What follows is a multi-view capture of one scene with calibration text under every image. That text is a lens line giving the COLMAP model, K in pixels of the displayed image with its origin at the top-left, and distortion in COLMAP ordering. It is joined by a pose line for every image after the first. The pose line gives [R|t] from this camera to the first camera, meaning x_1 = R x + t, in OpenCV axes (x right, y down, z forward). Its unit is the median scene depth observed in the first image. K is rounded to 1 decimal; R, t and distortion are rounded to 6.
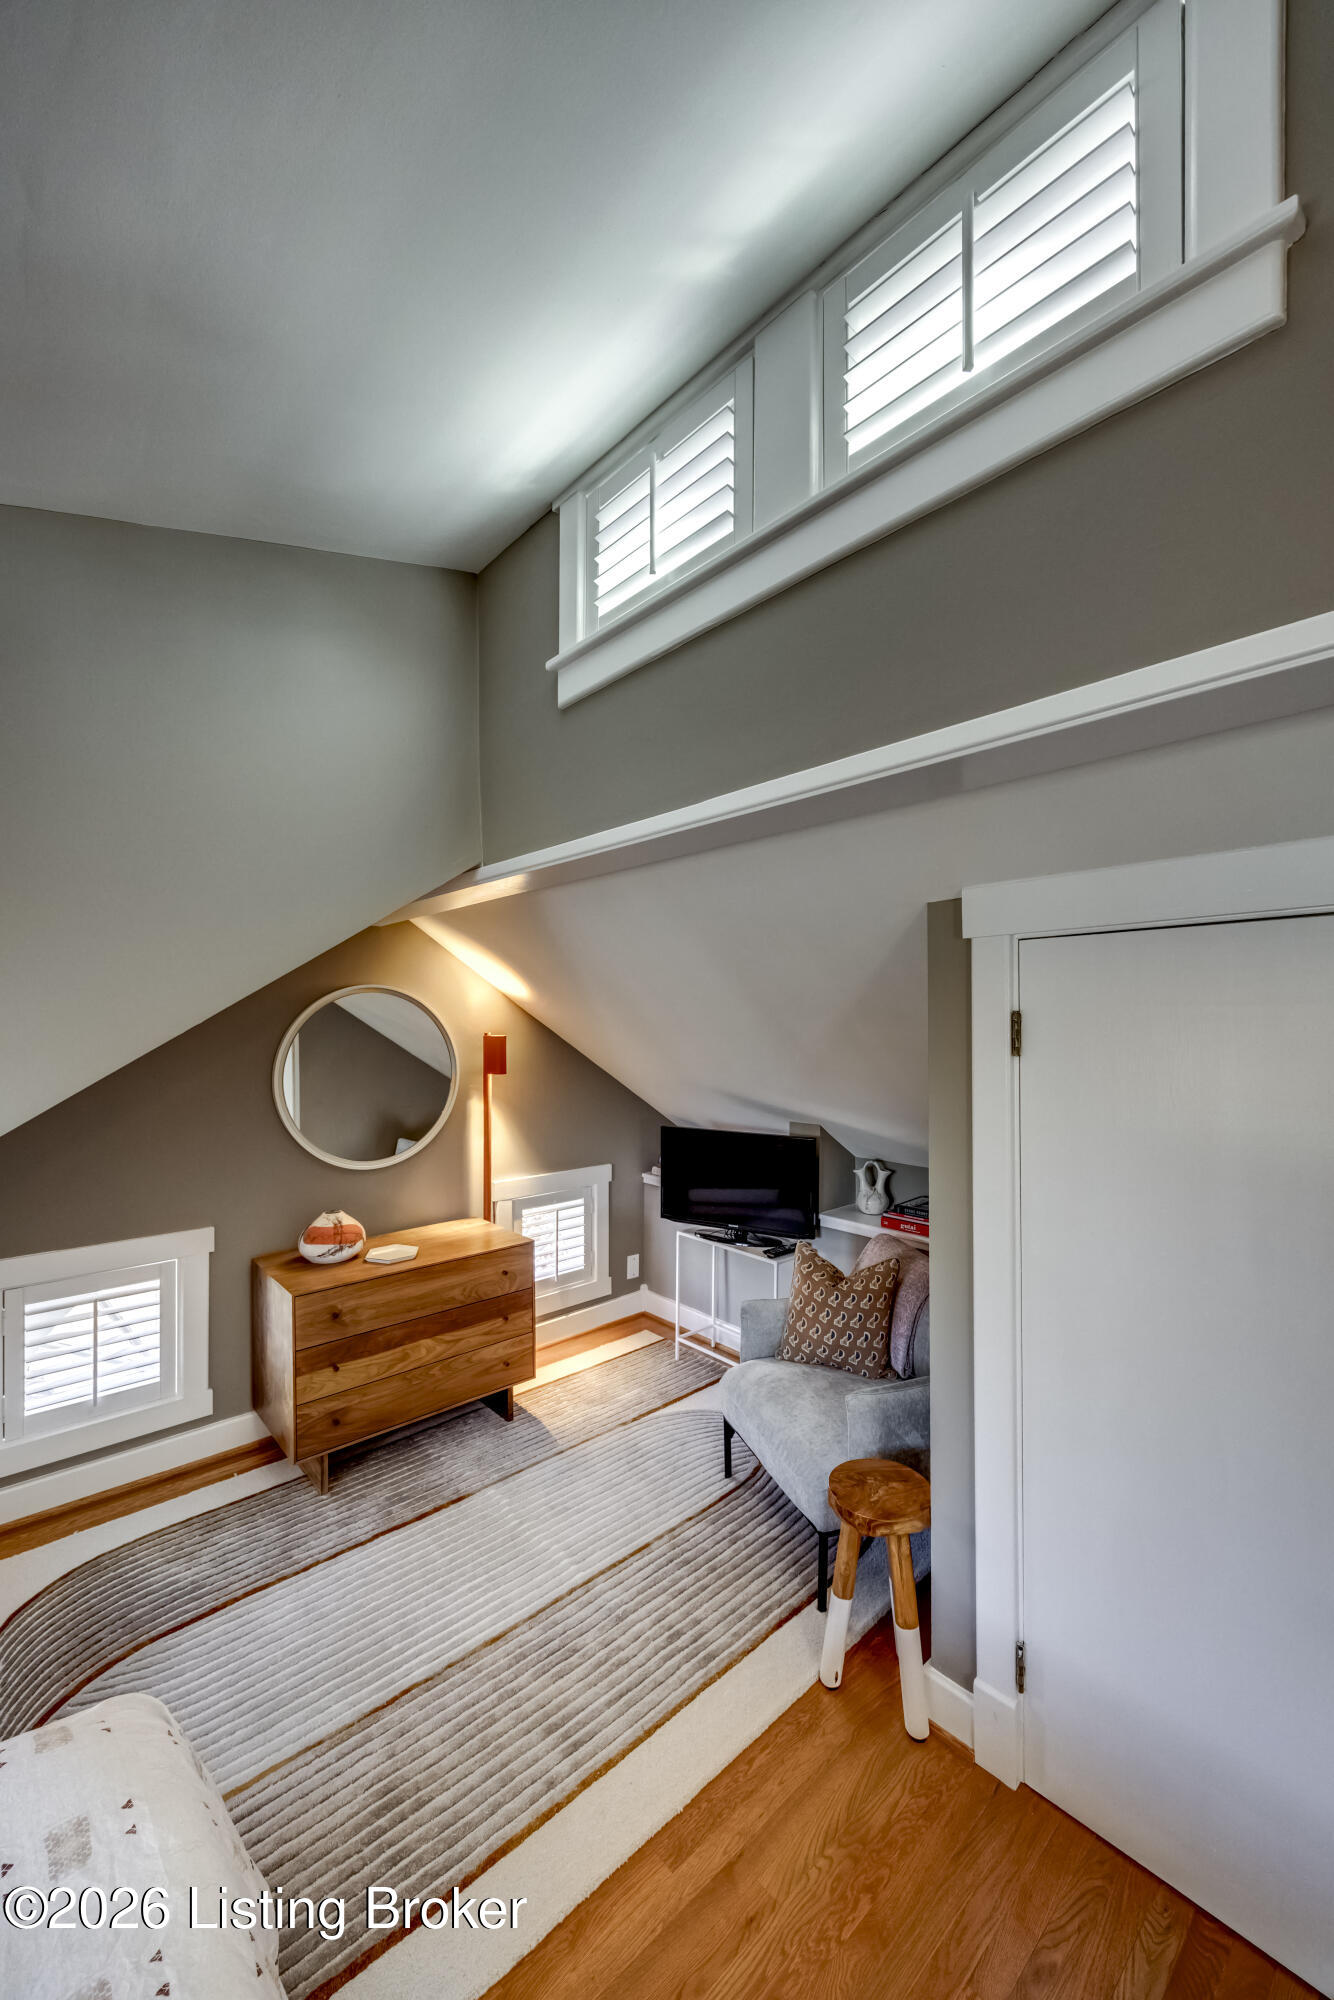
lens RADIAL K [[771.1, 0, 687.3], [0, 771.1, 1037.1], [0, 0, 1]] dist [0.002579, 0.000358]
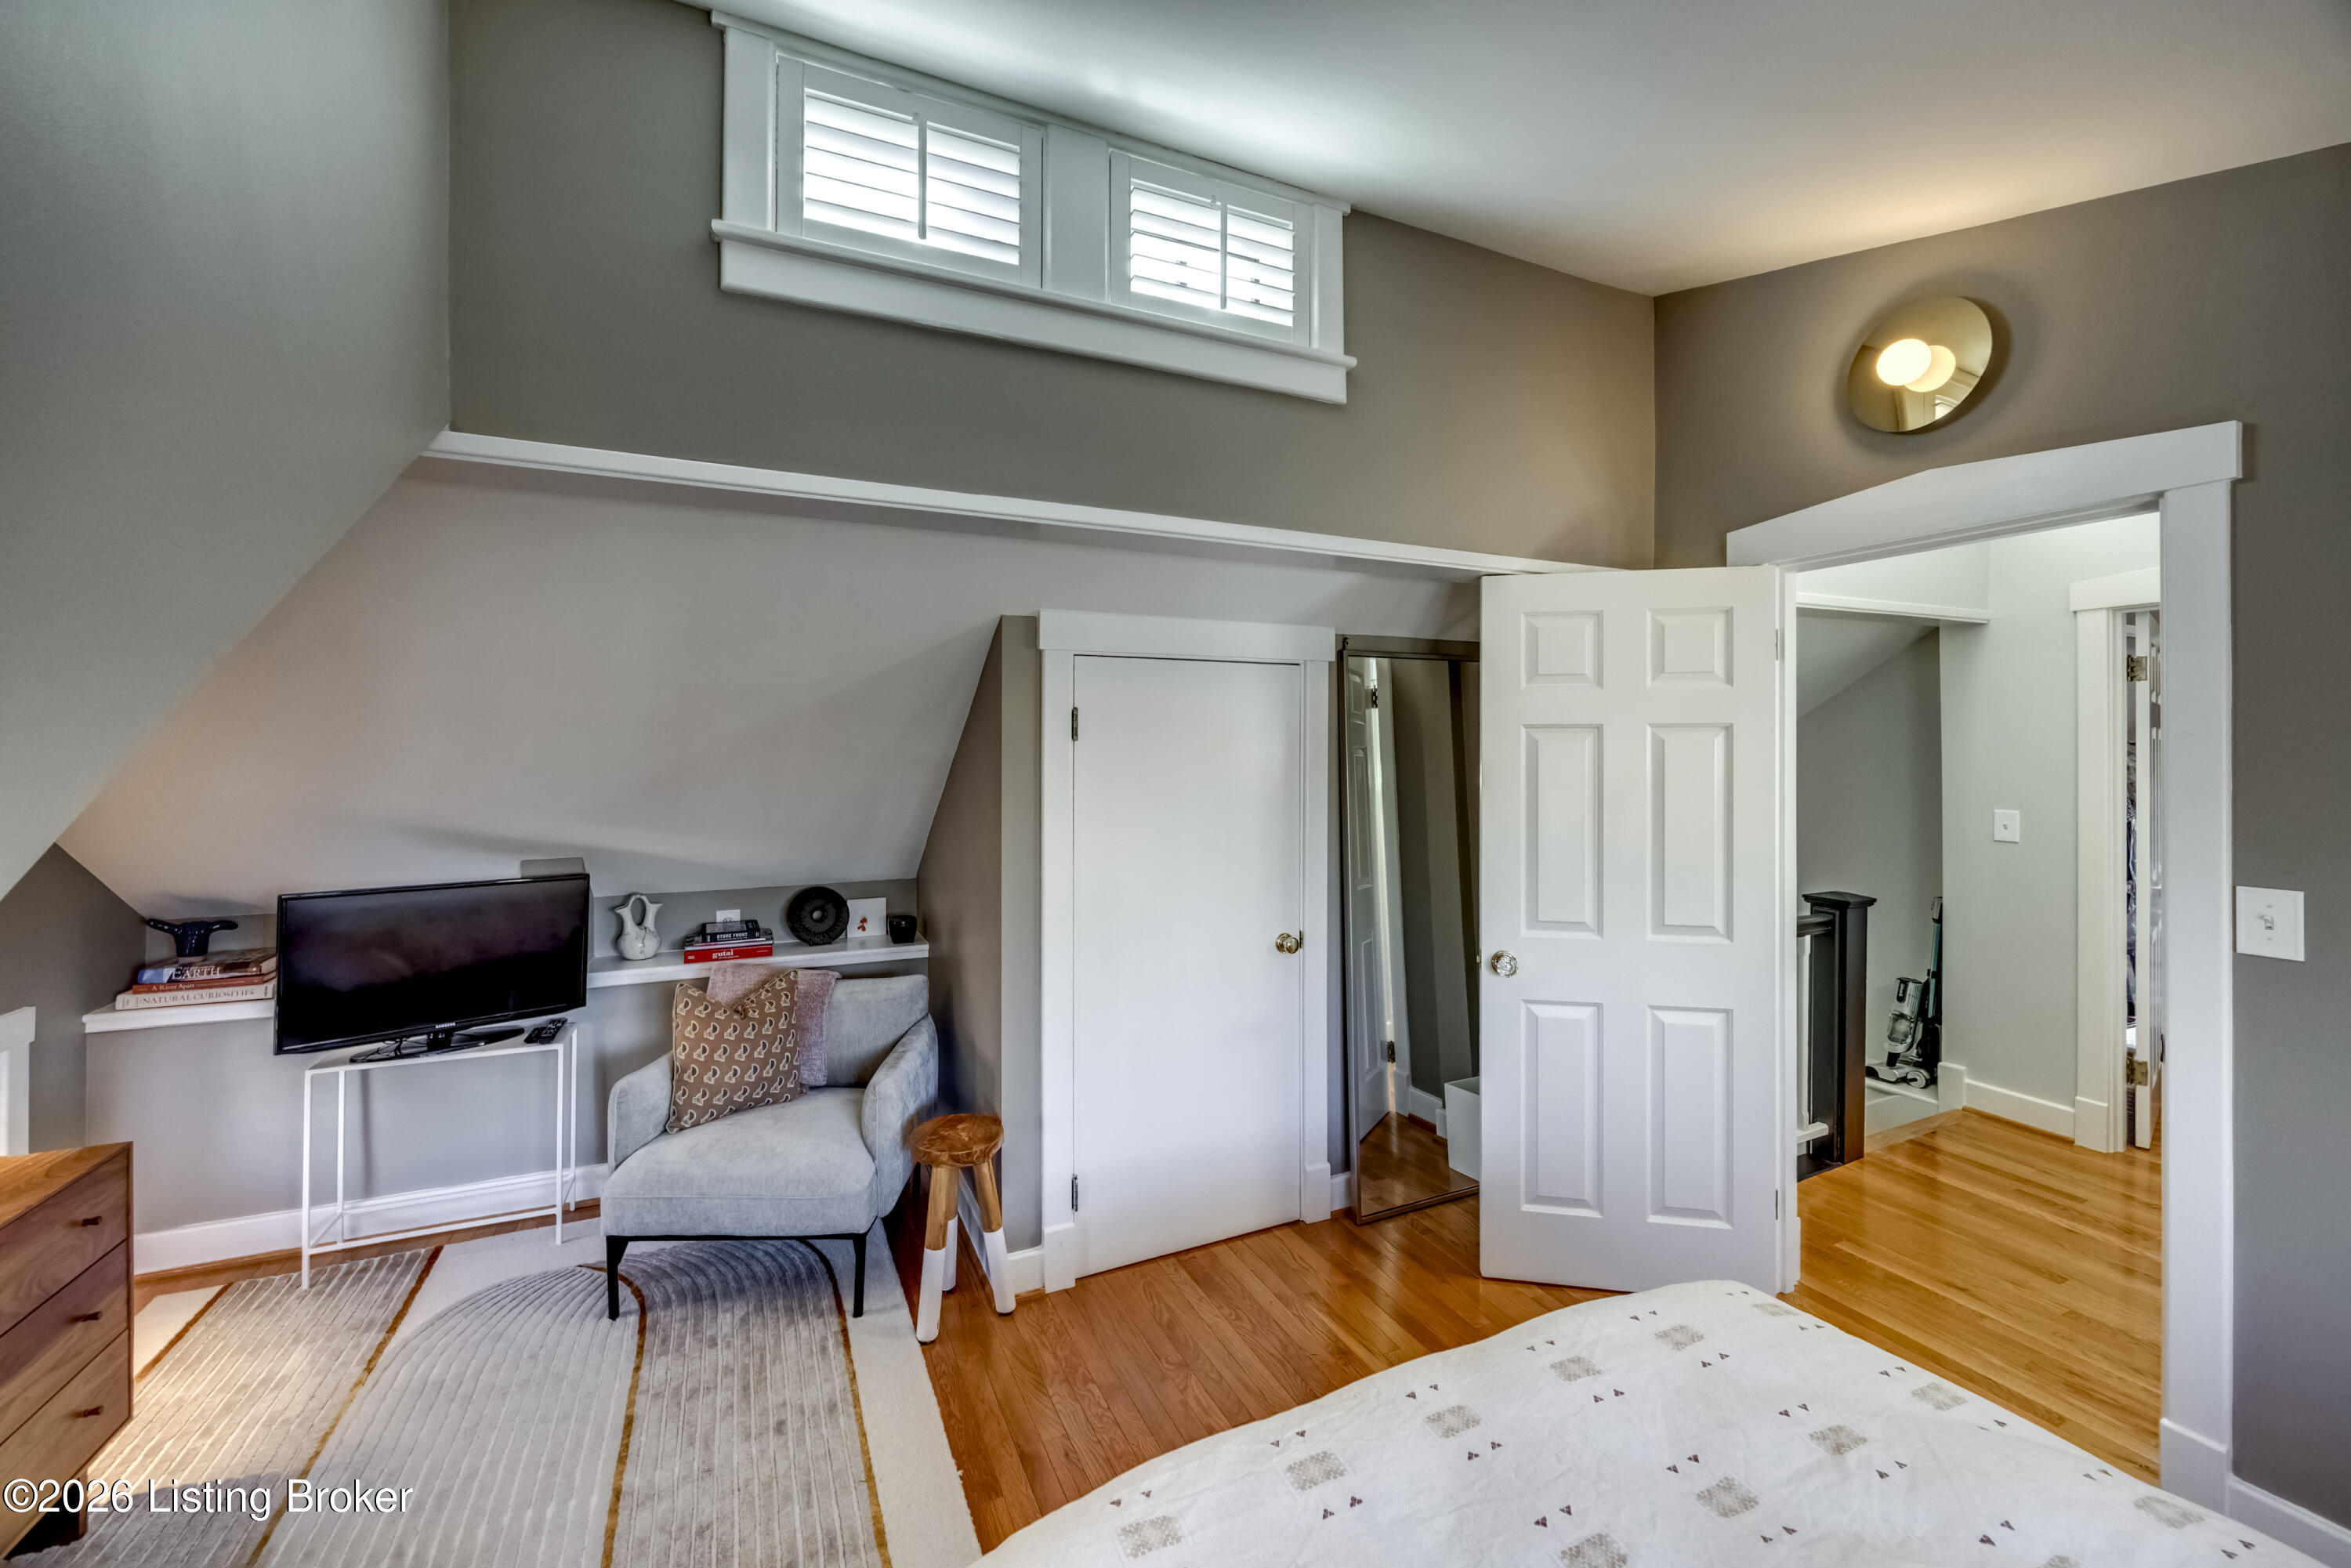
lens RADIAL K [[906.4, 0, 1151.6], [0, 906.4, 779.9], [0, 0, 1]] dist [0.002579, 0.000358]
pose [[0.323270, -0.022481, 0.946040, -0.649452], [0.019208, 0.999668, 0.017192, 0.043078], [-0.946112, 0.012614, 0.323595, 0.226091]]
